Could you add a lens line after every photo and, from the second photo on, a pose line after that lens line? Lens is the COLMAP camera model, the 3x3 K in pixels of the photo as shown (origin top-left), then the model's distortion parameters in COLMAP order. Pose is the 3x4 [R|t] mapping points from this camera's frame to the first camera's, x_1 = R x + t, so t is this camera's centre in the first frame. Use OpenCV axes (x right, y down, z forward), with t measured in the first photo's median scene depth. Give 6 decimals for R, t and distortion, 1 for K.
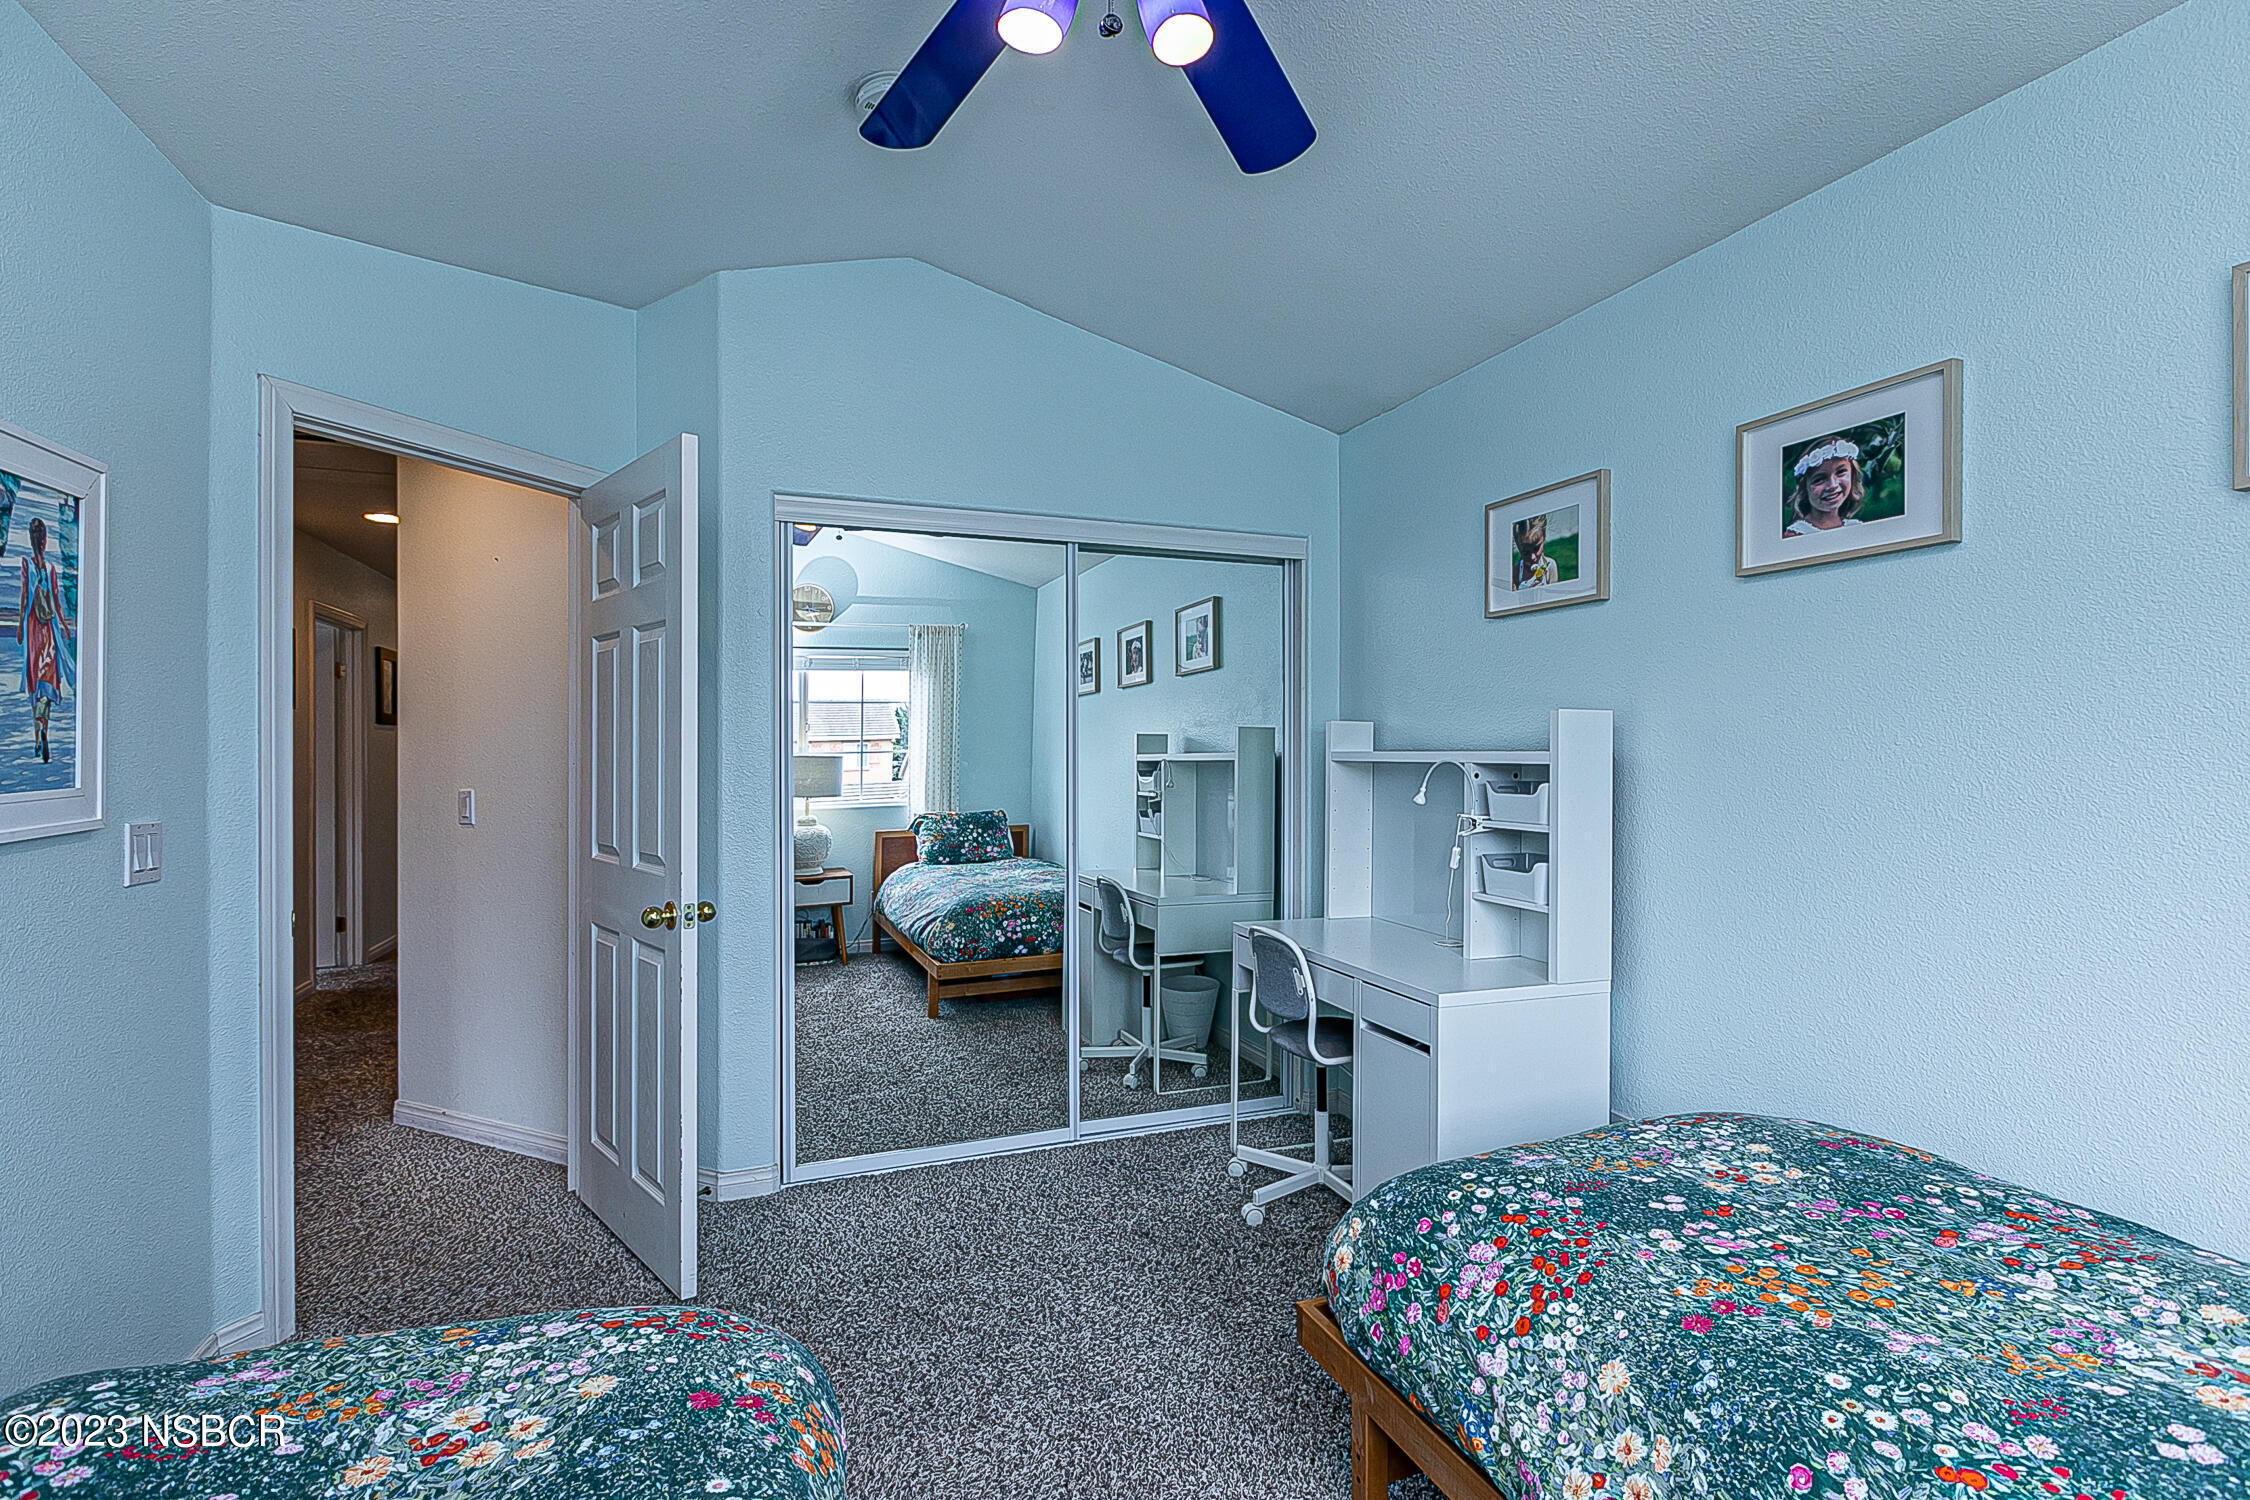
lens RADIAL K [[1036.2, 0, 1125.0], [0, 1036.2, 750.0], [0, 0, 1]] dist [-0.004888, 0.000106]
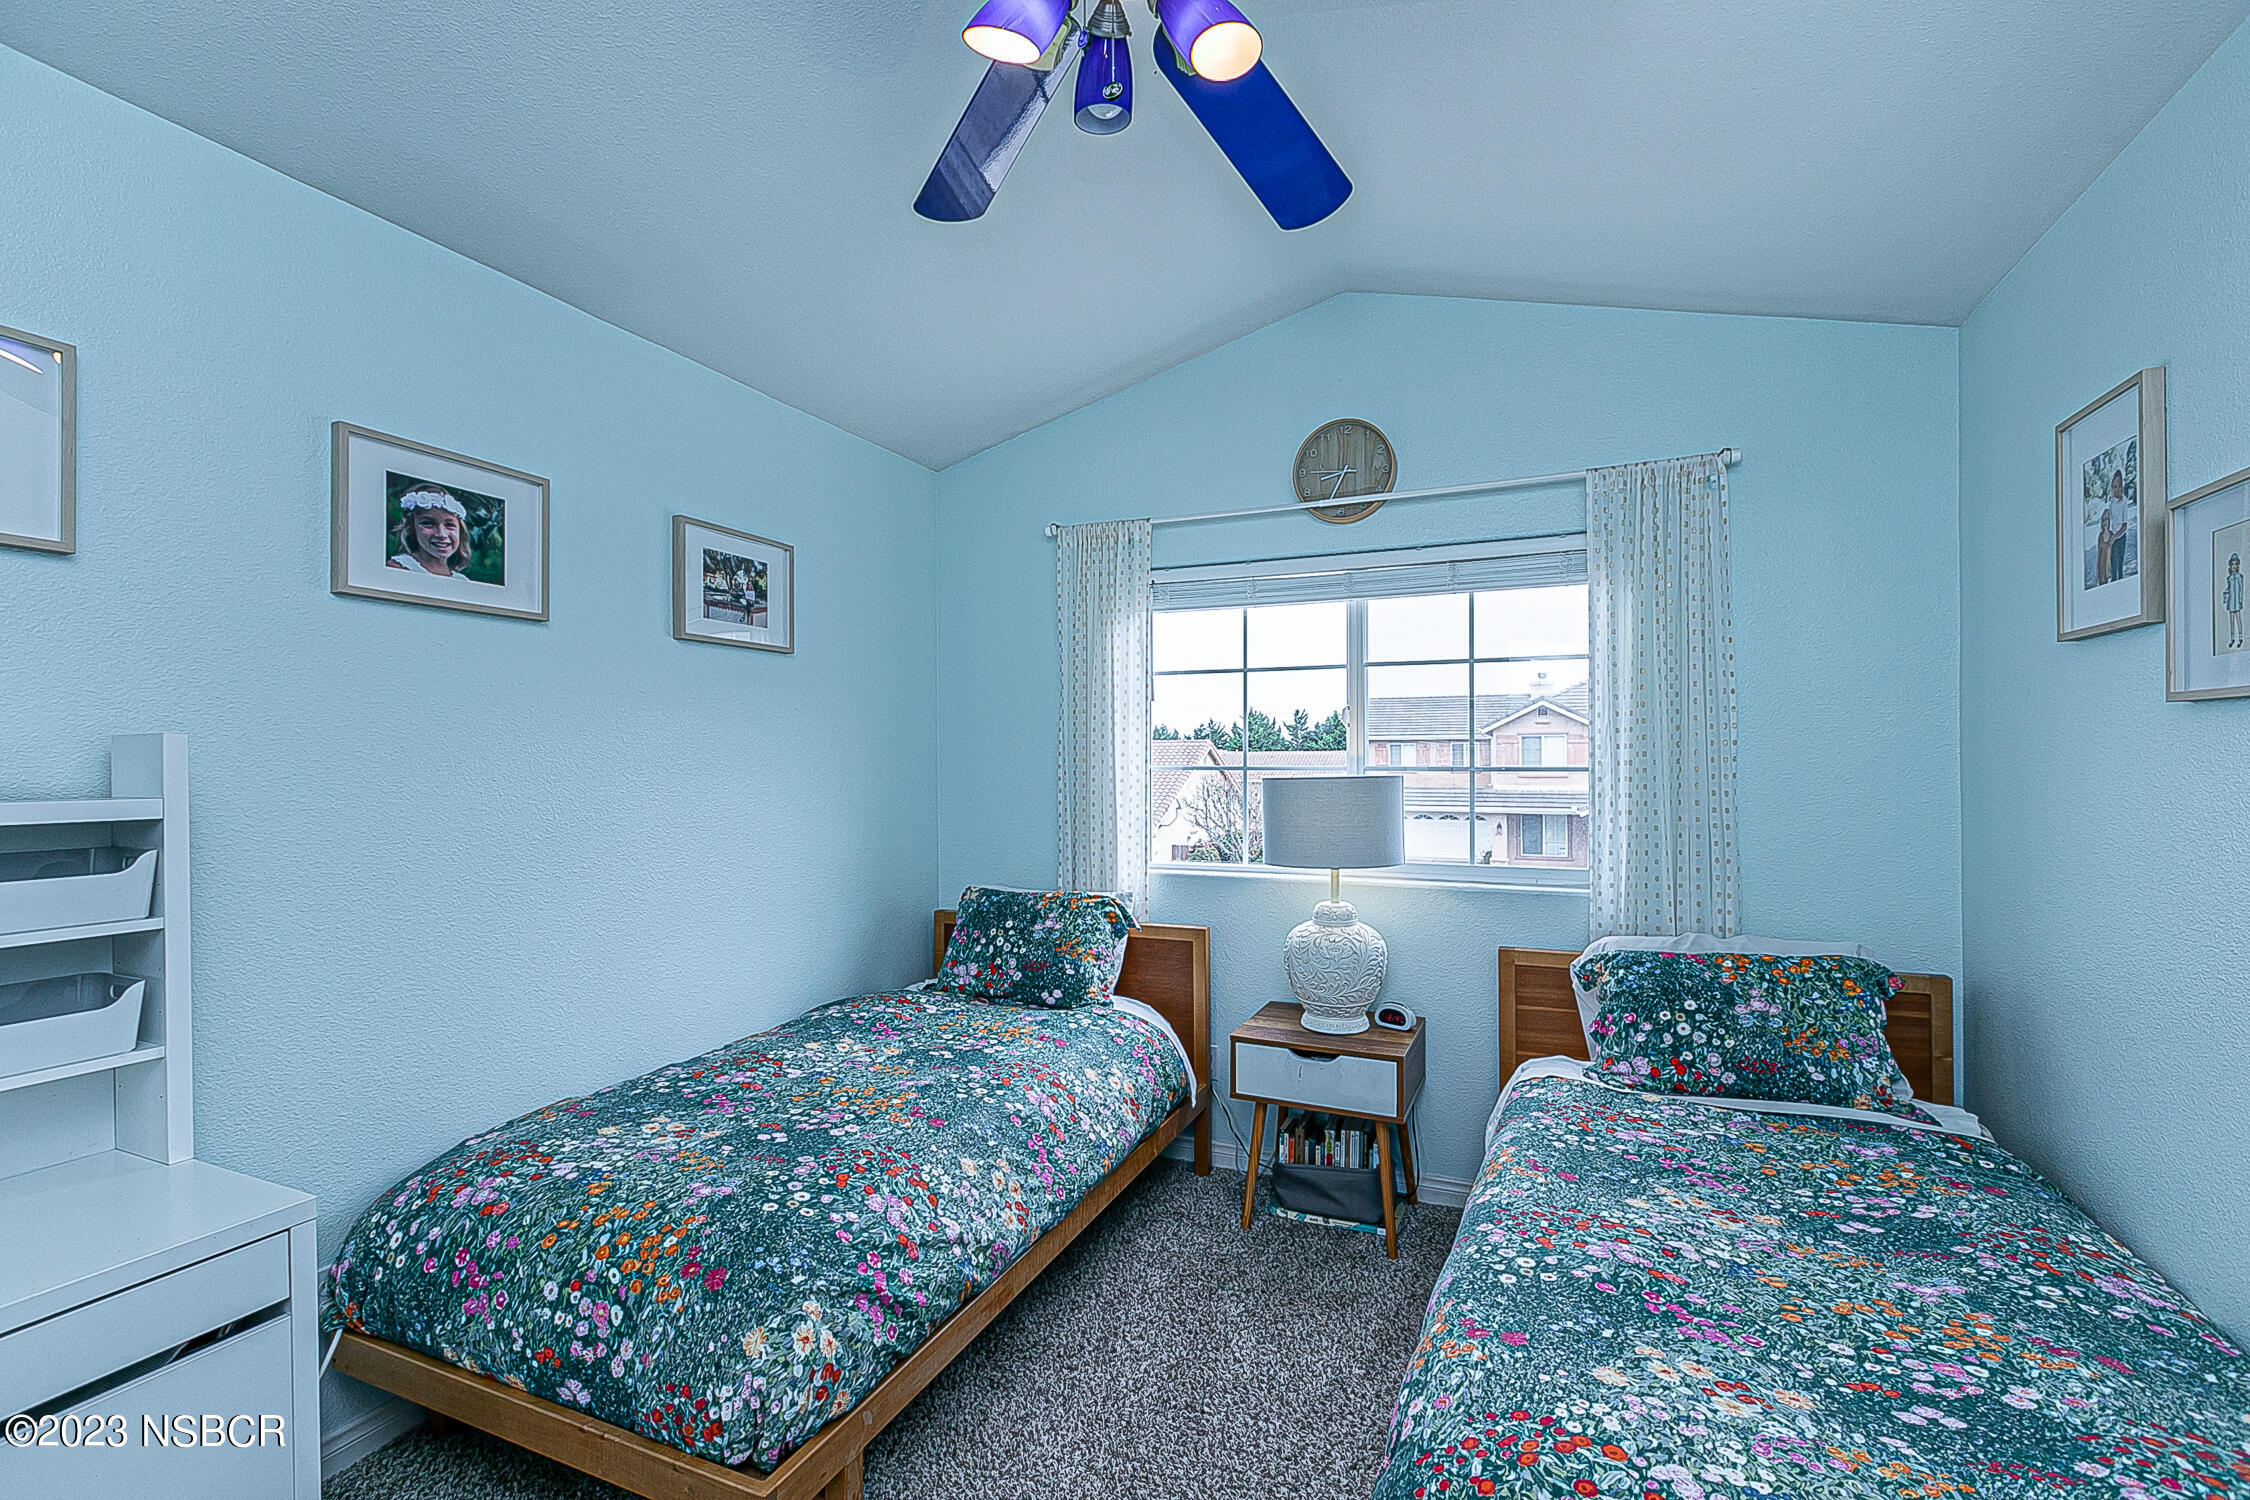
lens RADIAL K [[1006.9, 0, 1125.0], [0, 1006.9, 750.0], [0, 0, 1]] dist [0.002164, -0.000349]
pose [[-0.713770, 0.009910, 0.700310, -0.557905], [0.003953, 0.999941, -0.010121, -0.025451], [-0.700369, -0.004455, -0.713767, 1.321313]]
